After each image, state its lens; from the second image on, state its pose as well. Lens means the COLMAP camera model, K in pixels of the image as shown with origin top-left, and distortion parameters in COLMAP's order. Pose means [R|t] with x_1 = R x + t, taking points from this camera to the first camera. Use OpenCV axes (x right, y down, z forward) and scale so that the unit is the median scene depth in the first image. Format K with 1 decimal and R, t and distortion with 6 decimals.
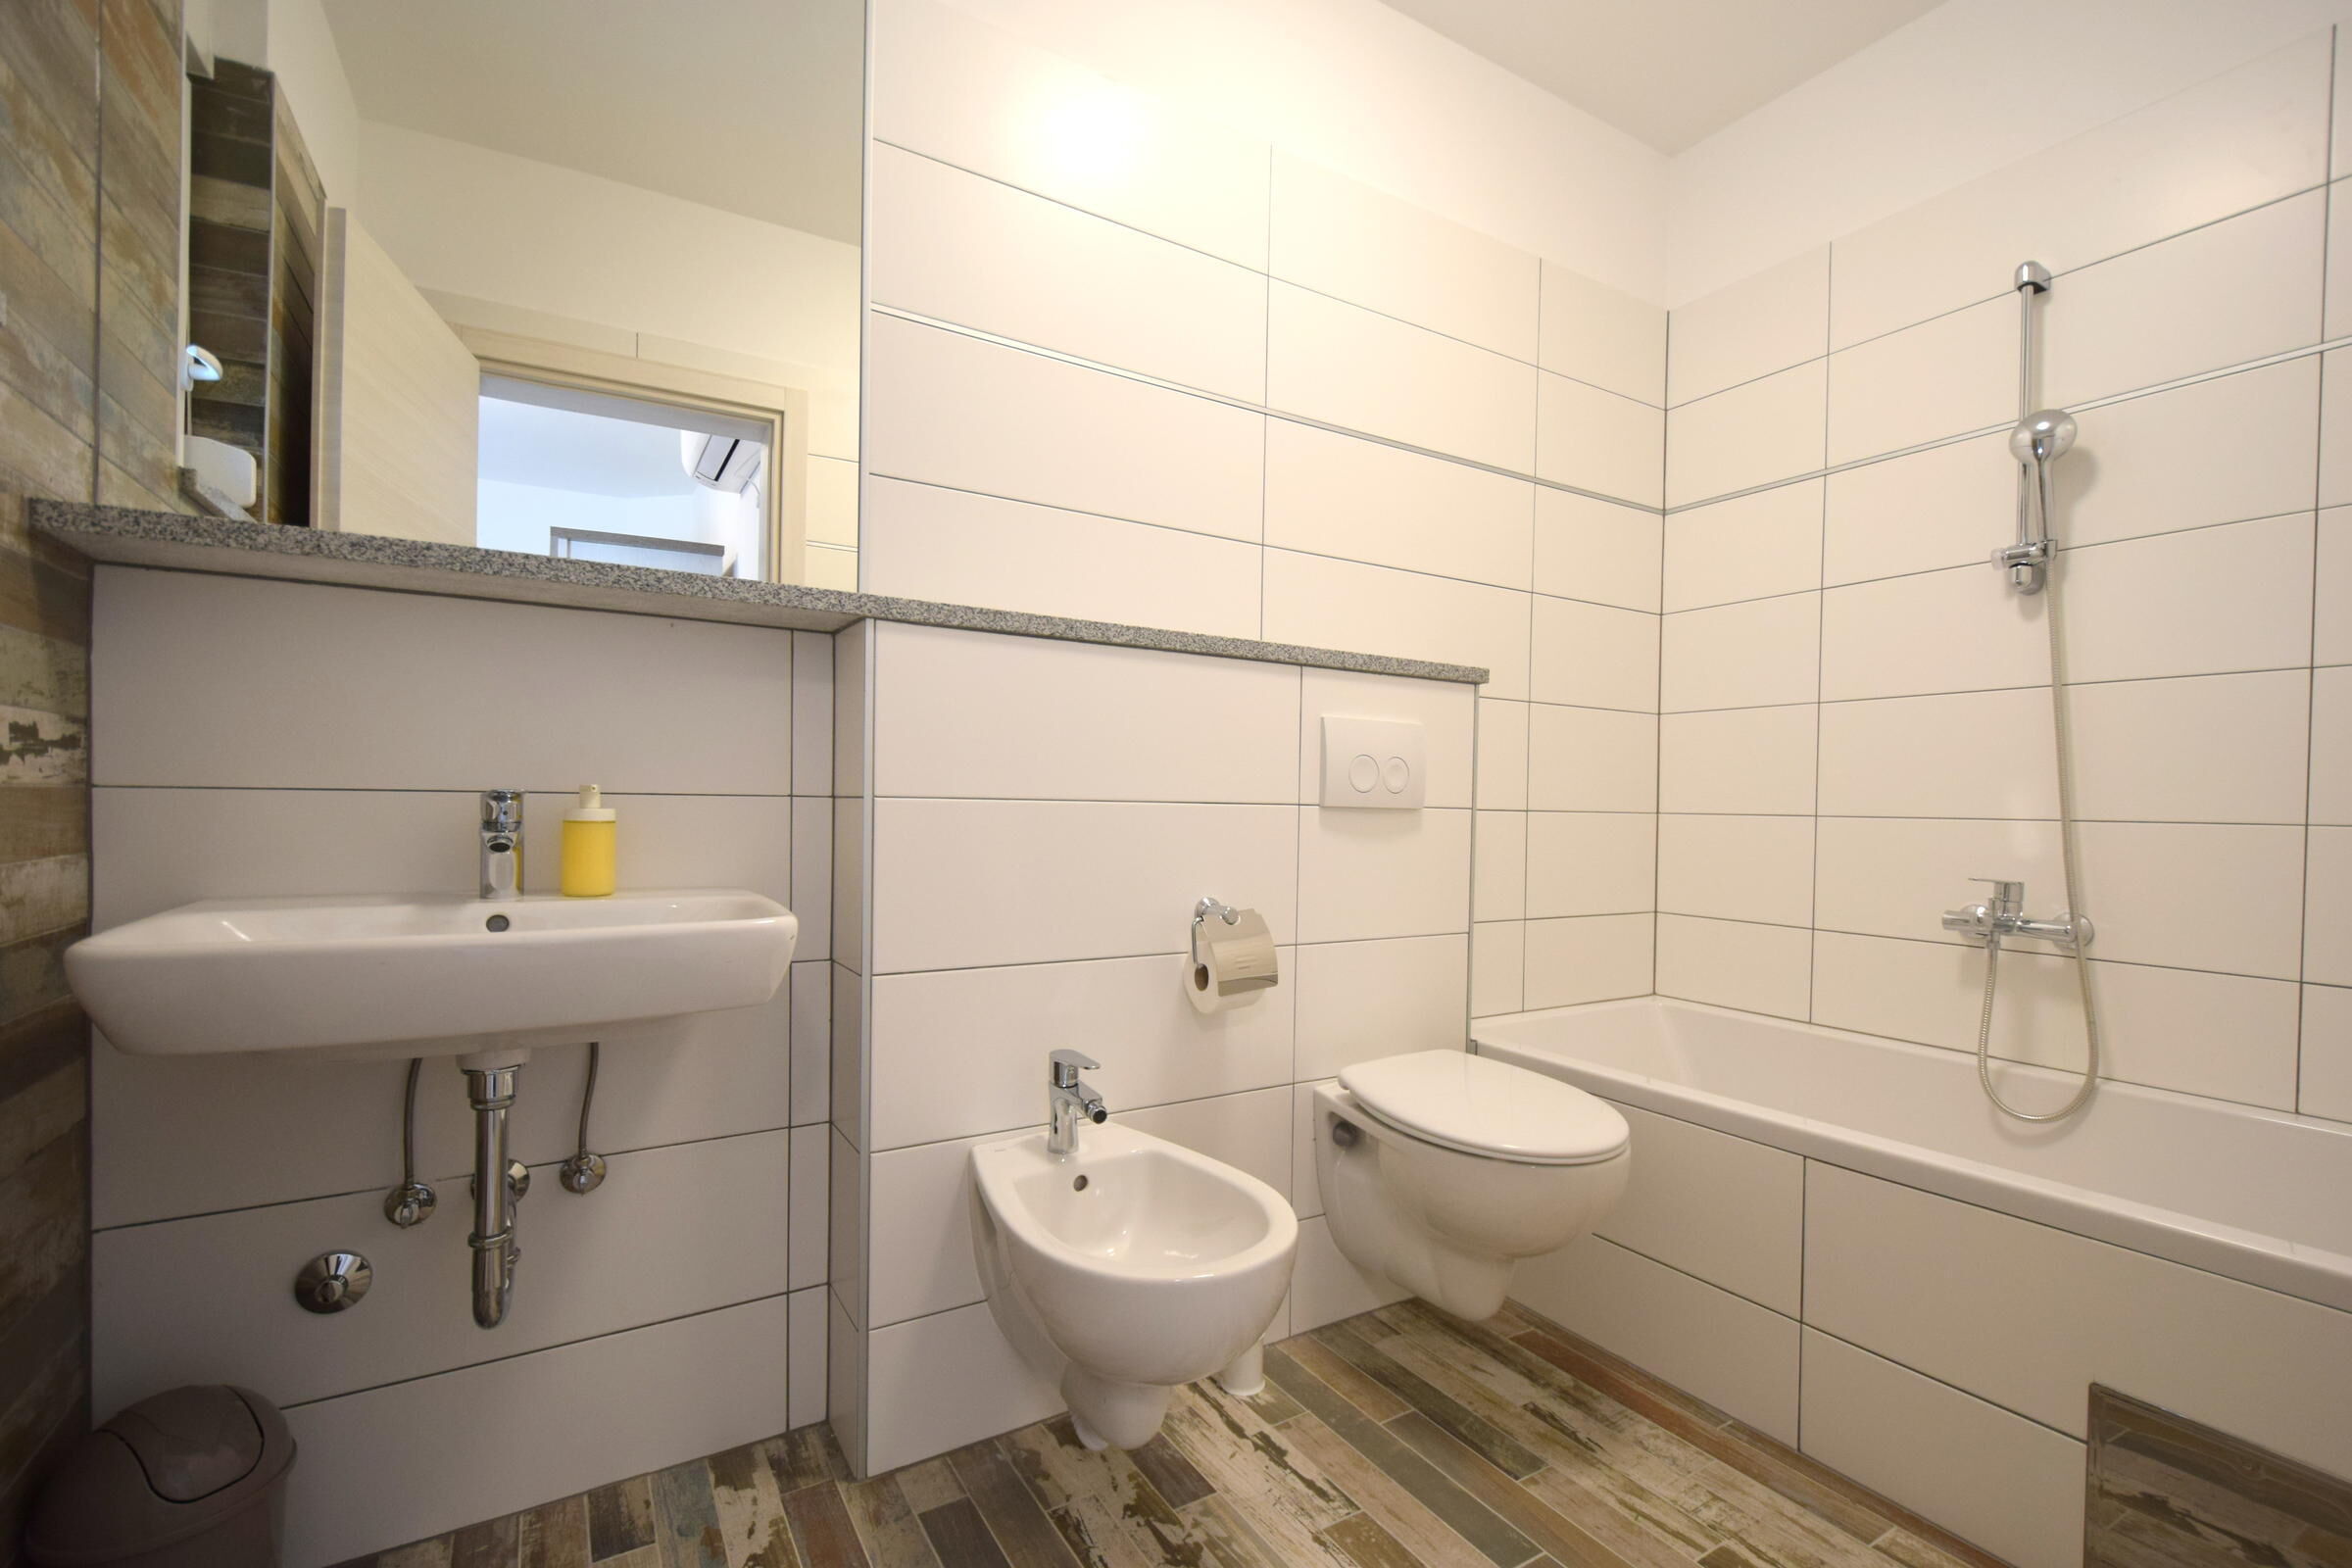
lens RADIAL K [[1037.6, 0, 1184.4], [0, 1037.6, 819.6], [0, 0, 1]] dist [0.002450, -0.003980]
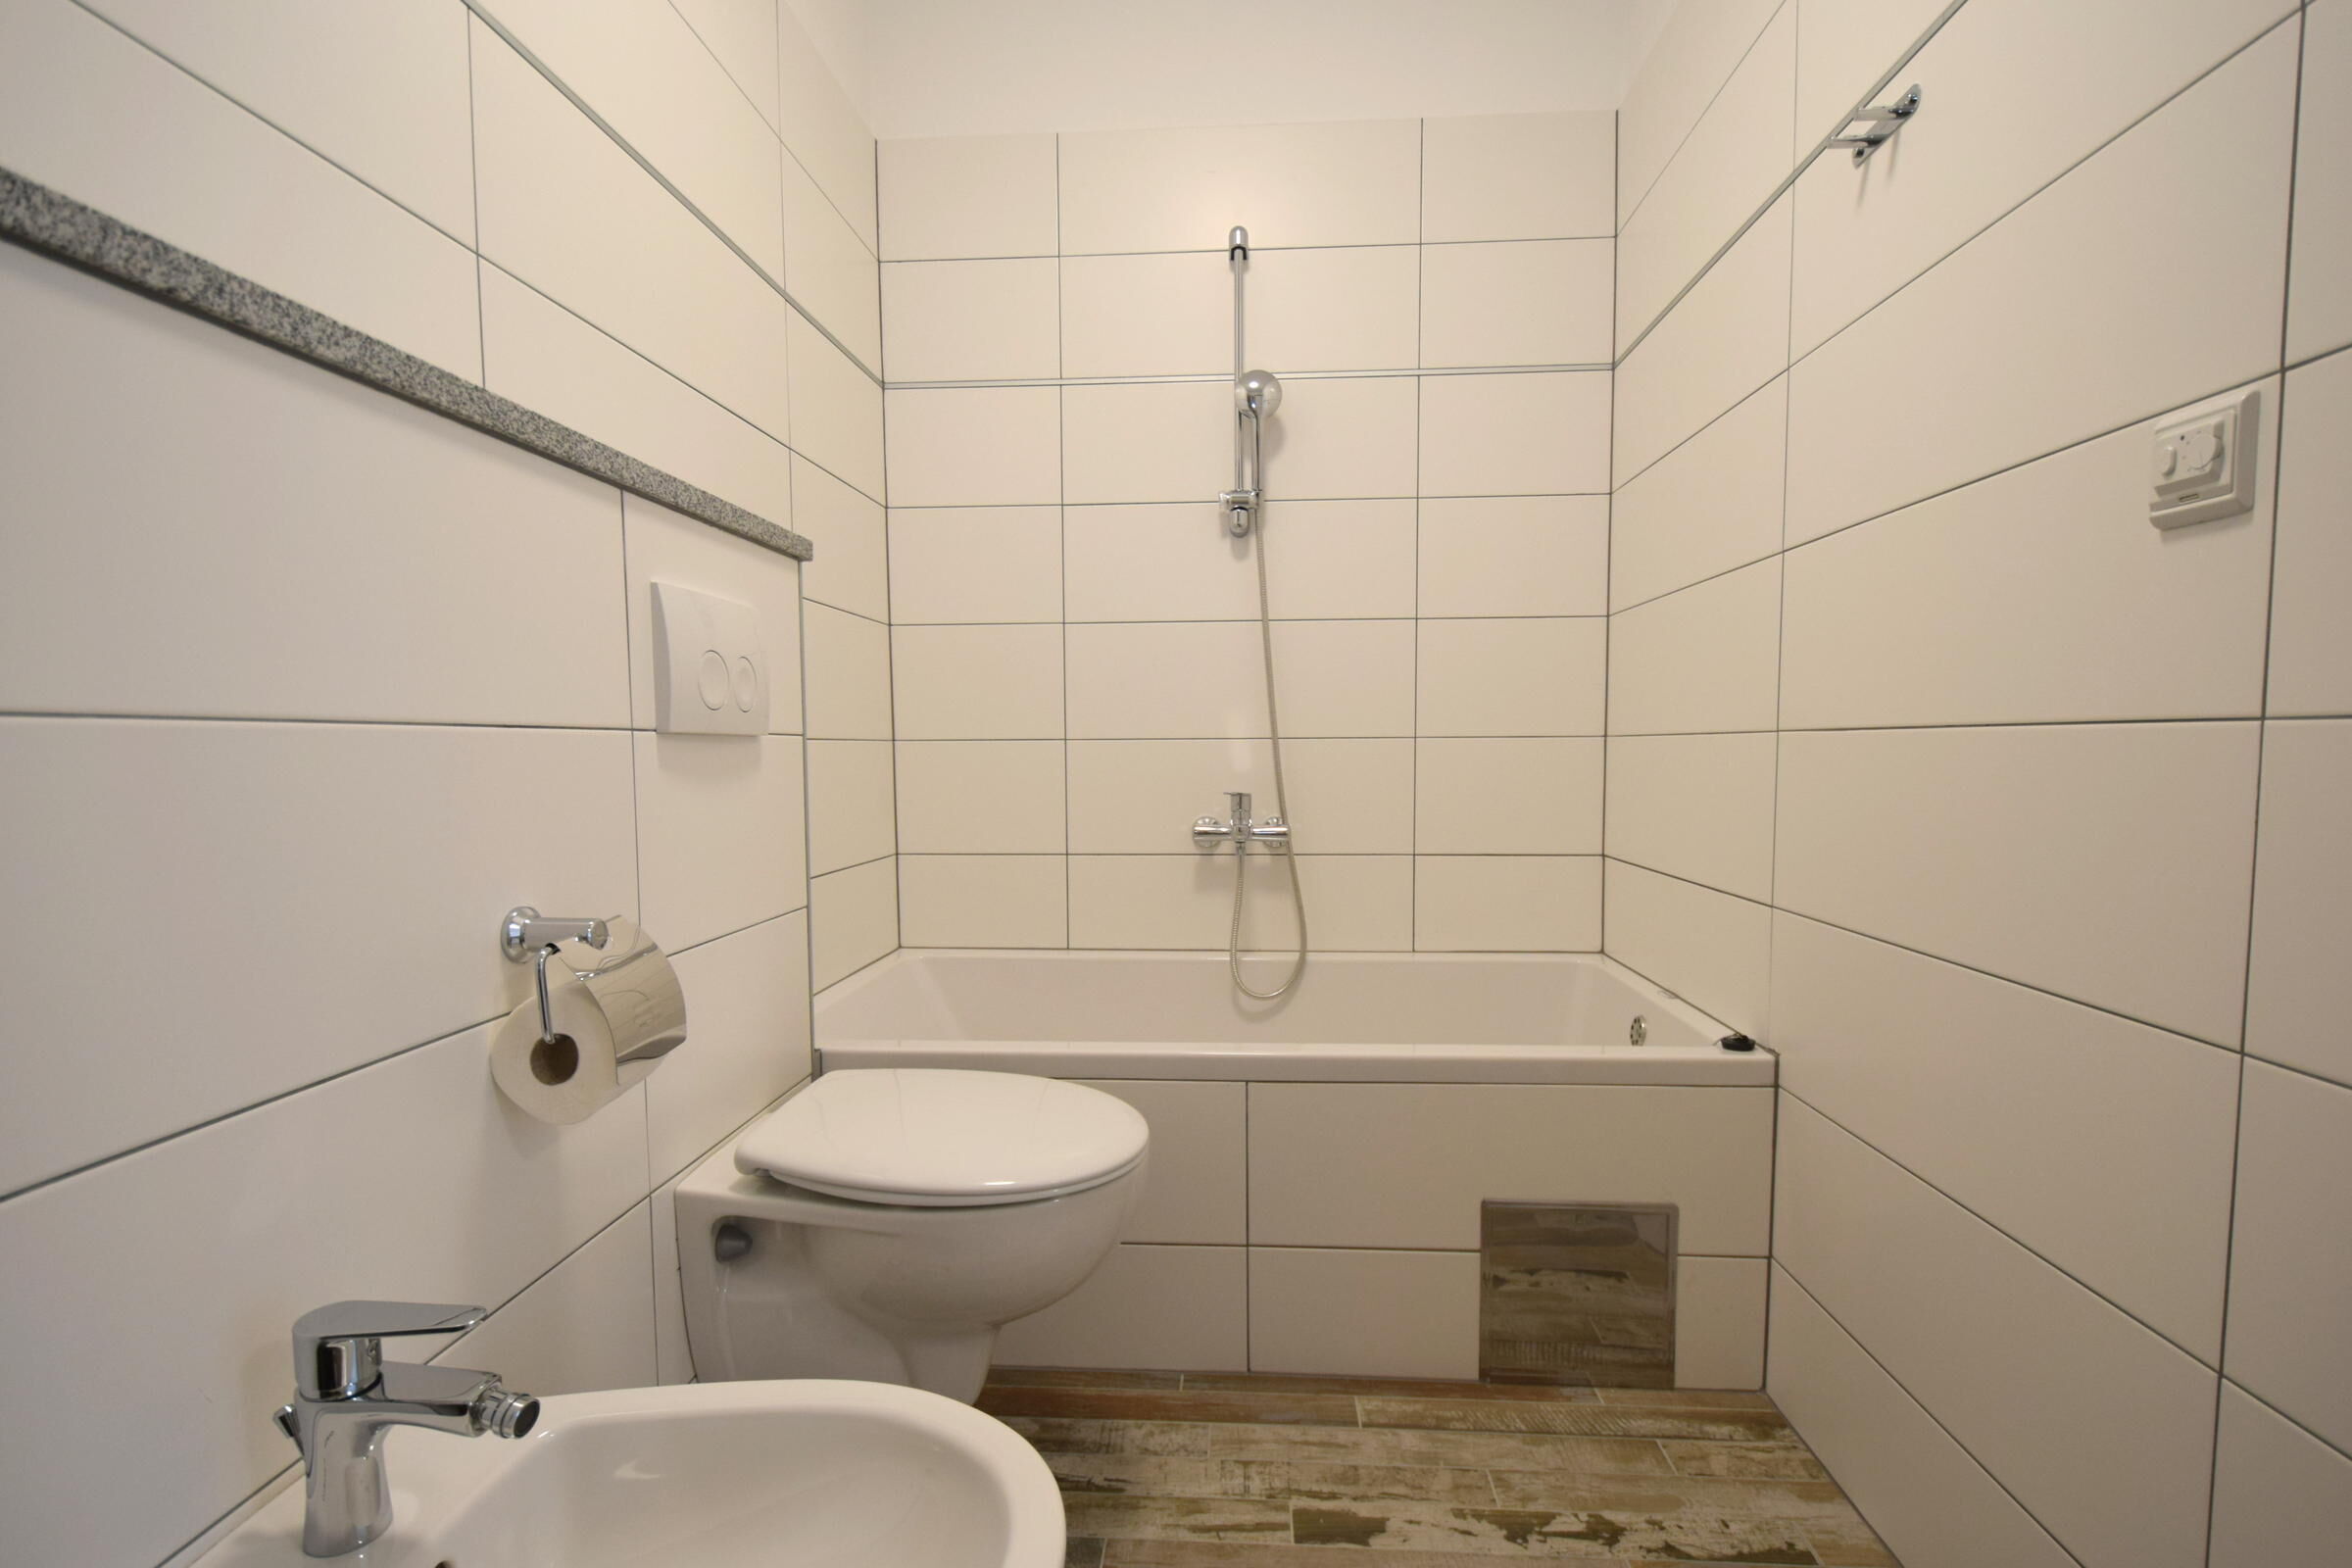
lens RADIAL K [[1092.6, 0, 1180.1], [0, 1092.6, 824.1], [0, 0, 1]] dist [0.002626, -0.009828]
pose [[0.571864, -0.079537, 0.816483, -0.224772], [0.030105, 0.996653, 0.076003, 0.001011], [-0.819796, -0.018883, 0.572345, 0.395887]]
